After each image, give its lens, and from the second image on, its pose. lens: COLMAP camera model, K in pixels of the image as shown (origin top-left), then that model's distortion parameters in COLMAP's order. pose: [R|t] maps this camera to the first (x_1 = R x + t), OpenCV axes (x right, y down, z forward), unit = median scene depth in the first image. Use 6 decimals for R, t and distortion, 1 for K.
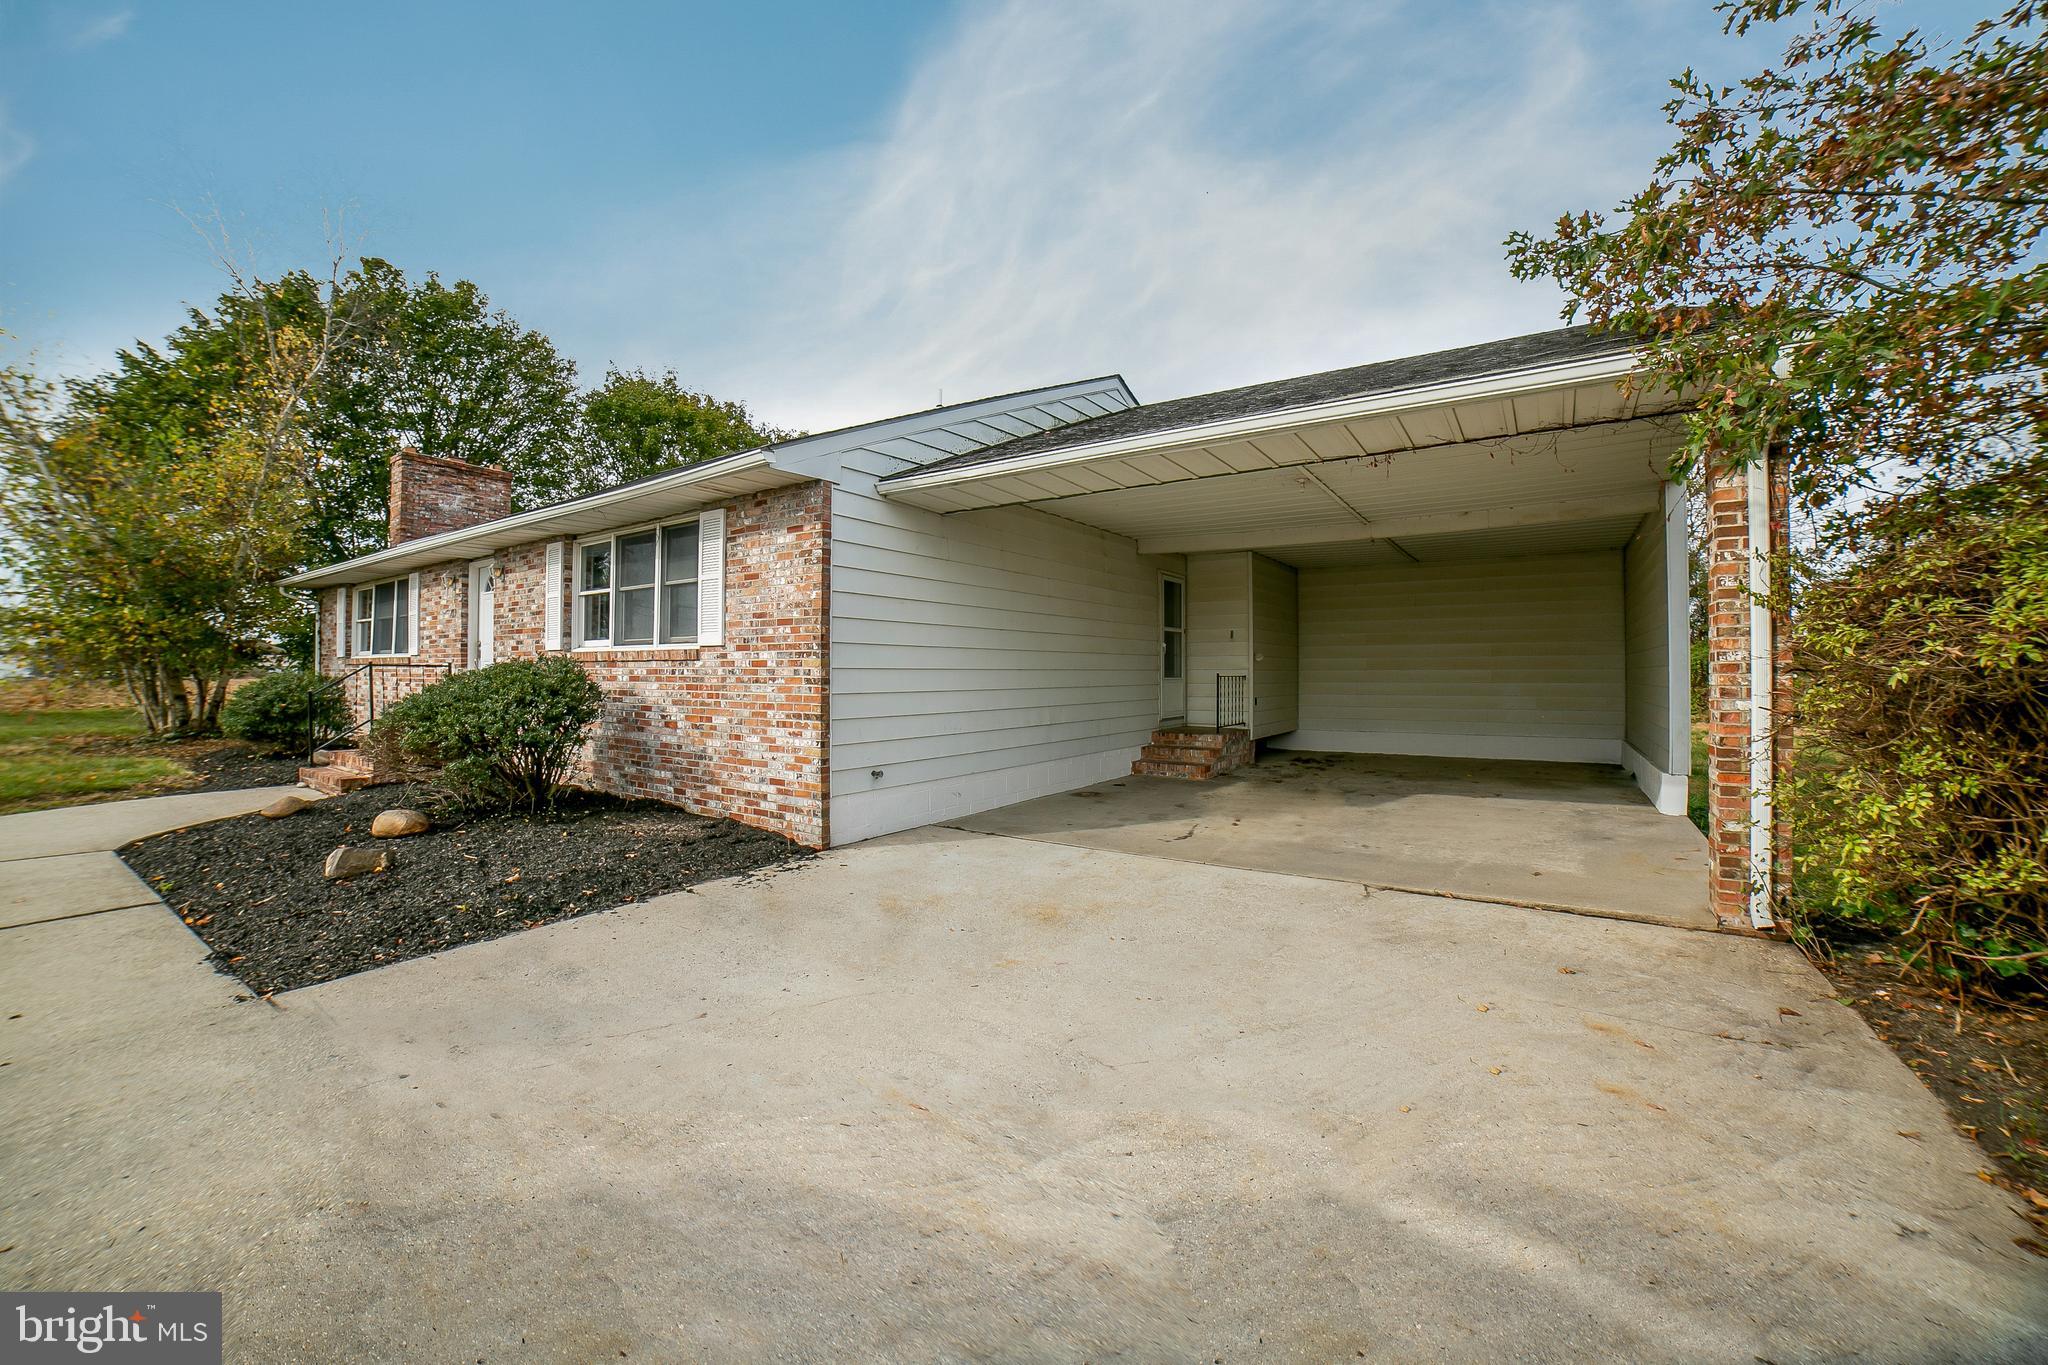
lens RADIAL K [[813.7, 0, 1016.5], [0, 813.7, 665.1], [0, 0, 1]] dist [-0.114126, 0.040321]
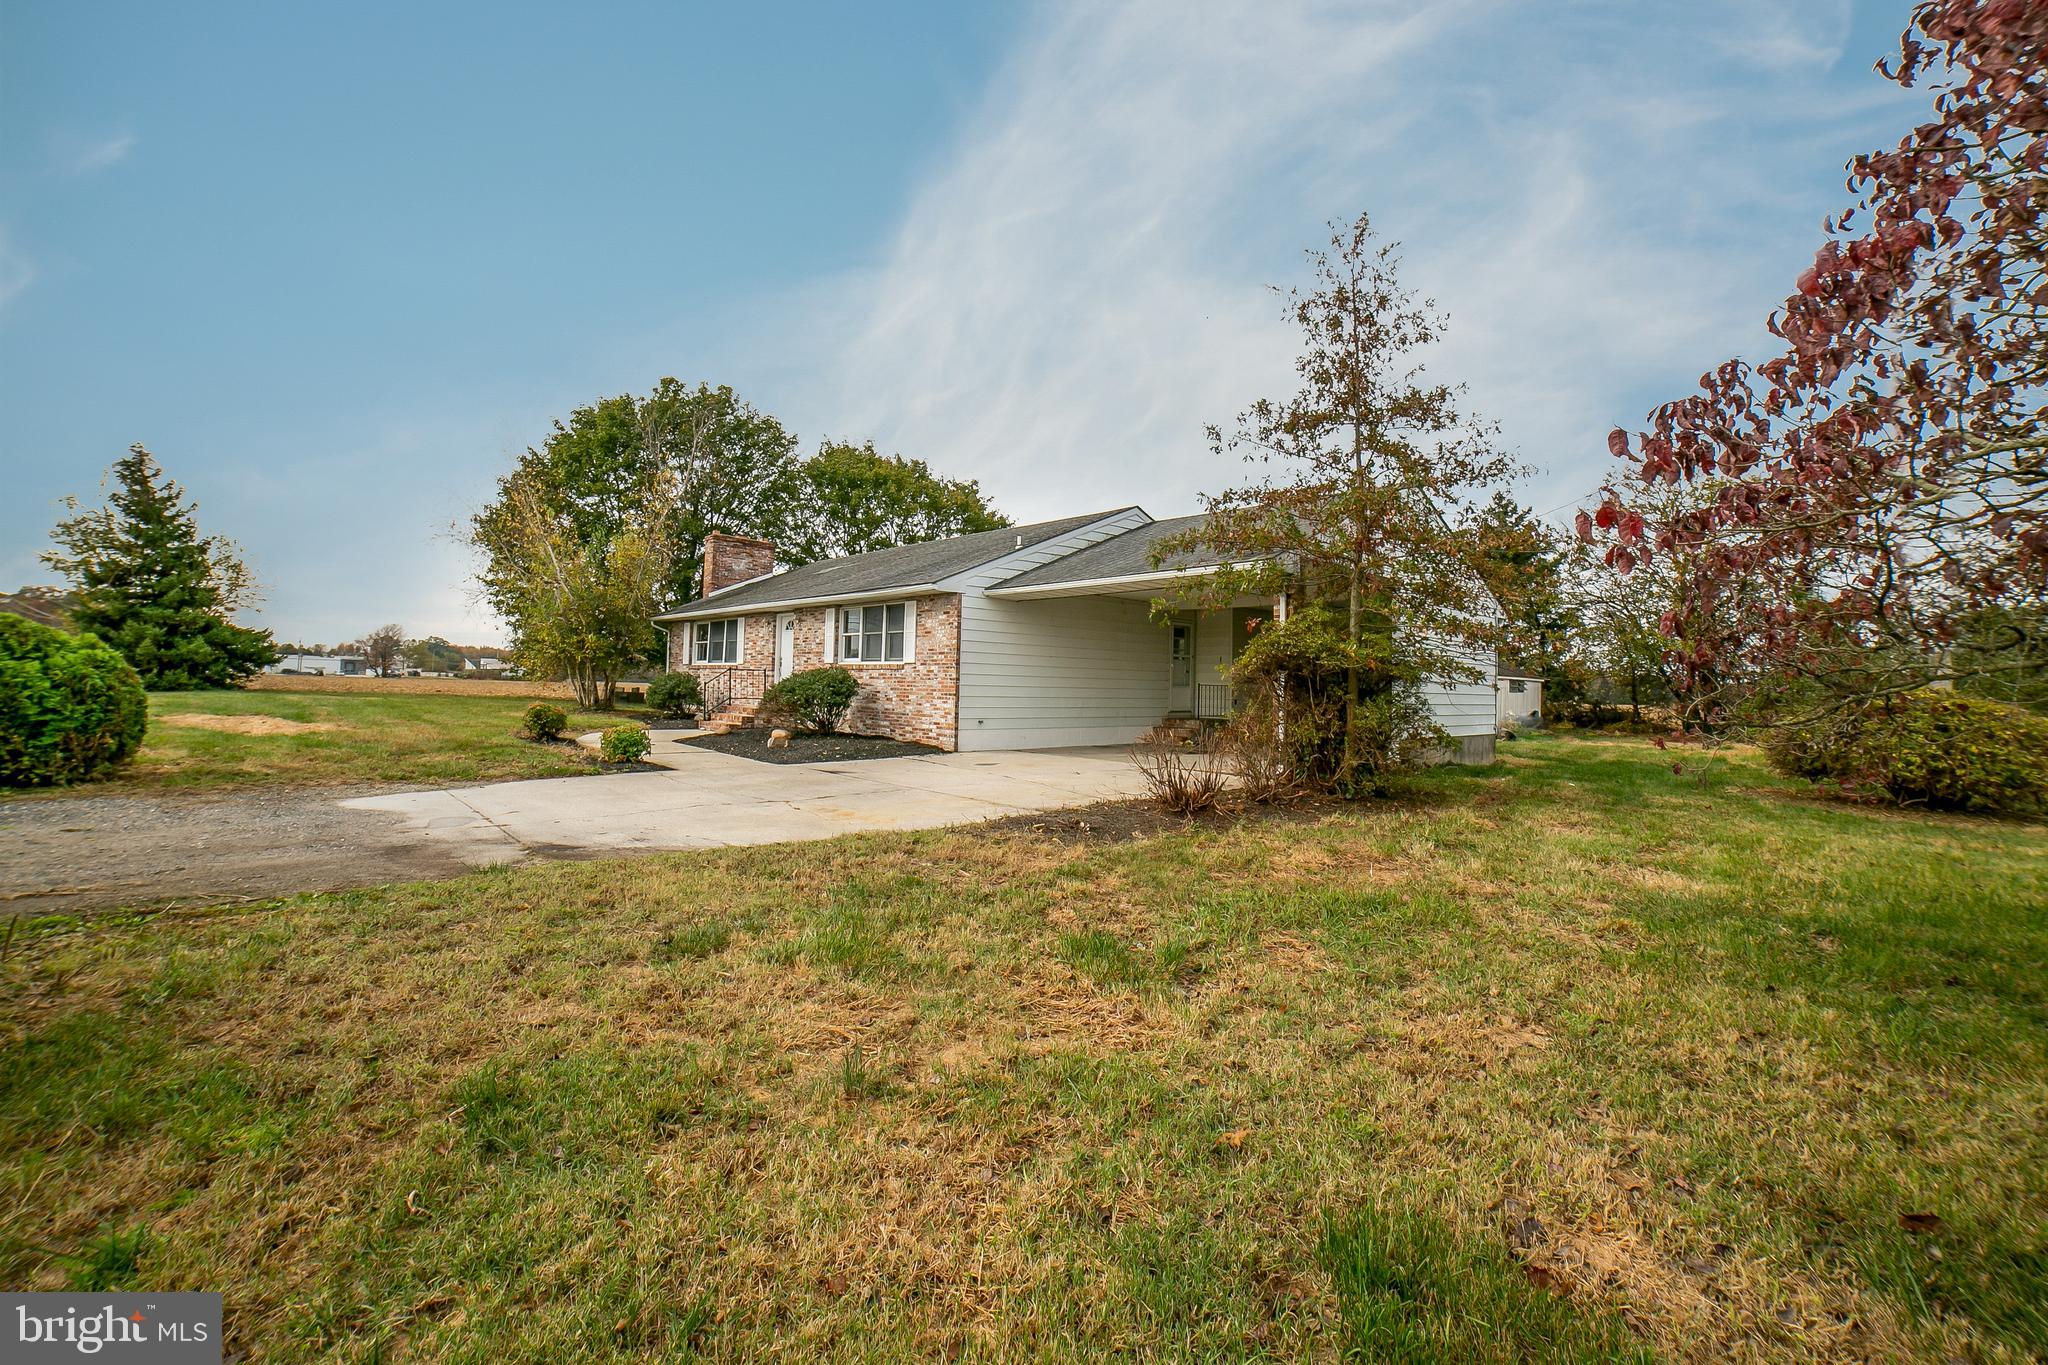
lens RADIAL K [[813.7, 0, 1016.5], [0, 813.7, 665.1], [0, 0, 1]] dist [-0.114126, 0.040321]
pose [[0.977319, 0.015936, -0.211171, 0.350955], [-0.019880, 0.999665, -0.016567, 0.012213], [0.210836, 0.020389, 0.977309, -1.039014]]
